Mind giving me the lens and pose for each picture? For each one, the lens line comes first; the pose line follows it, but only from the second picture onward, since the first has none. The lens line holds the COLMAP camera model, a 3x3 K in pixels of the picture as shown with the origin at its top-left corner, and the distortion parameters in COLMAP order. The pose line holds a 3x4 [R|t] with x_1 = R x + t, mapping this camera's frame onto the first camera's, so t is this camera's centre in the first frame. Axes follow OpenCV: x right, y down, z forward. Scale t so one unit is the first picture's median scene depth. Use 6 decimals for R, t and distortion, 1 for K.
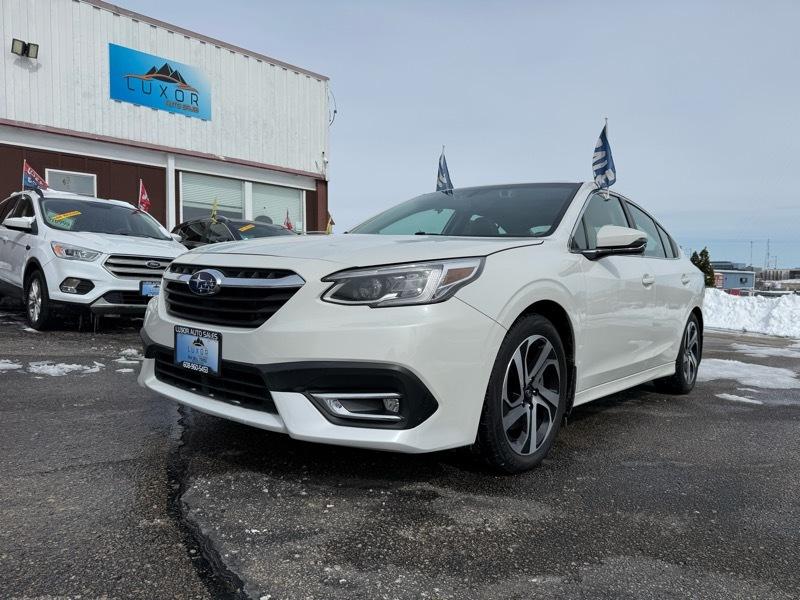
lens RADIAL K [[563.5, 0, 401.0], [0, 563.5, 301.4], [0, 0, 1]] dist [0.050739, -0.060899]
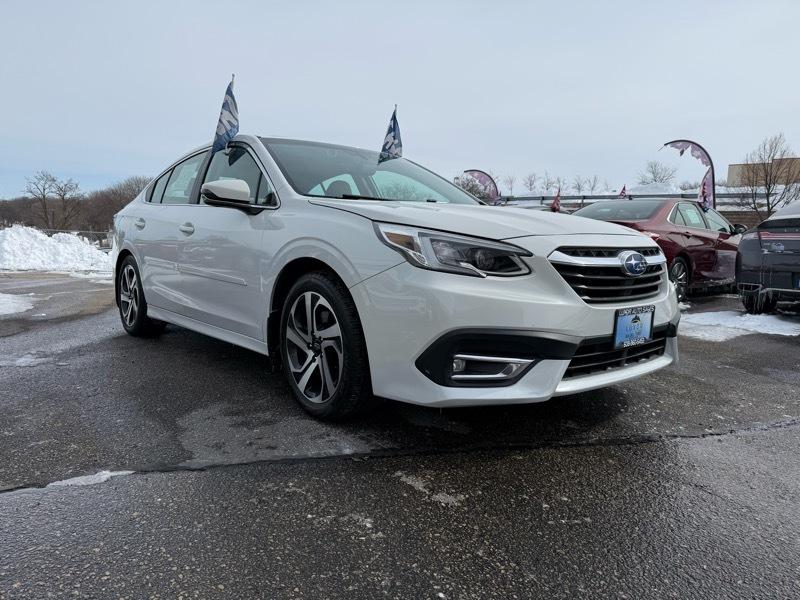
lens RADIAL K [[563.5, 0, 395.9], [0, 563.5, 299.1], [0, 0, 1]] dist [0.050739, -0.060899]
pose [[0.194832, -0.155324, 0.968460, -1.180339], [0.032782, 0.987861, 0.151840, -0.114919], [-0.980289, 0.002164, 0.197559, 0.980046]]
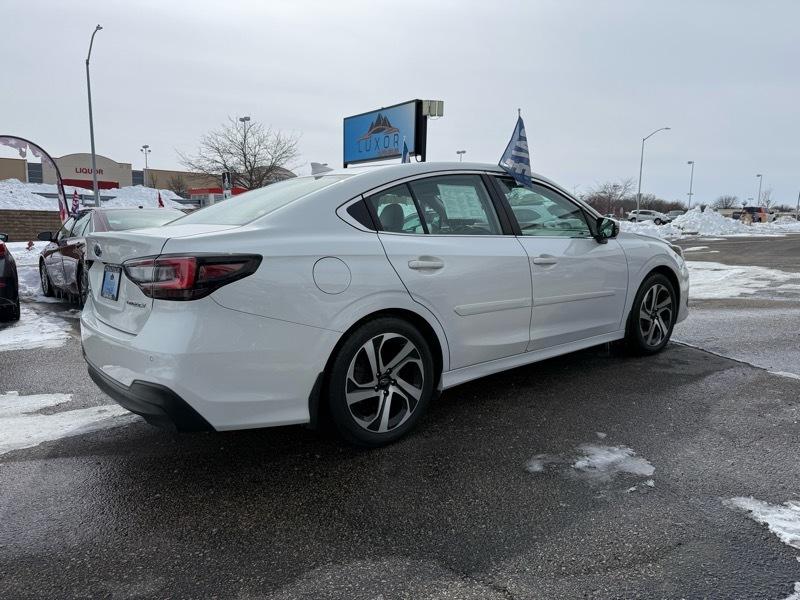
lens RADIAL K [[563.5, 0, 391.4], [0, 563.5, 299.6], [0, 0, 1]] dist [0.050739, -0.060899]
pose [[-0.975074, -0.059593, 0.213727, 0.093328], [-0.020601, 0.983411, 0.180218, -0.233399], [-0.220921, 0.171323, -0.960126, 3.085153]]
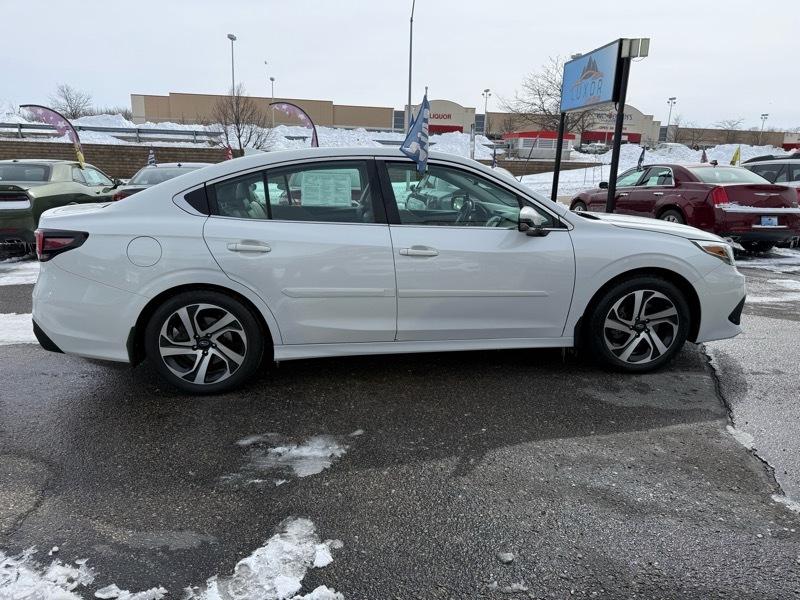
lens RADIAL K [[563.5, 0, 403.0], [0, 563.5, 302.4], [0, 0, 1]] dist [0.050739, -0.060899]
pose [[-0.703157, -0.211607, 0.678817, -0.827737], [-0.007778, 0.956921, 0.290244, -0.350002], [-0.710992, 0.198807, -0.674512, 2.619965]]
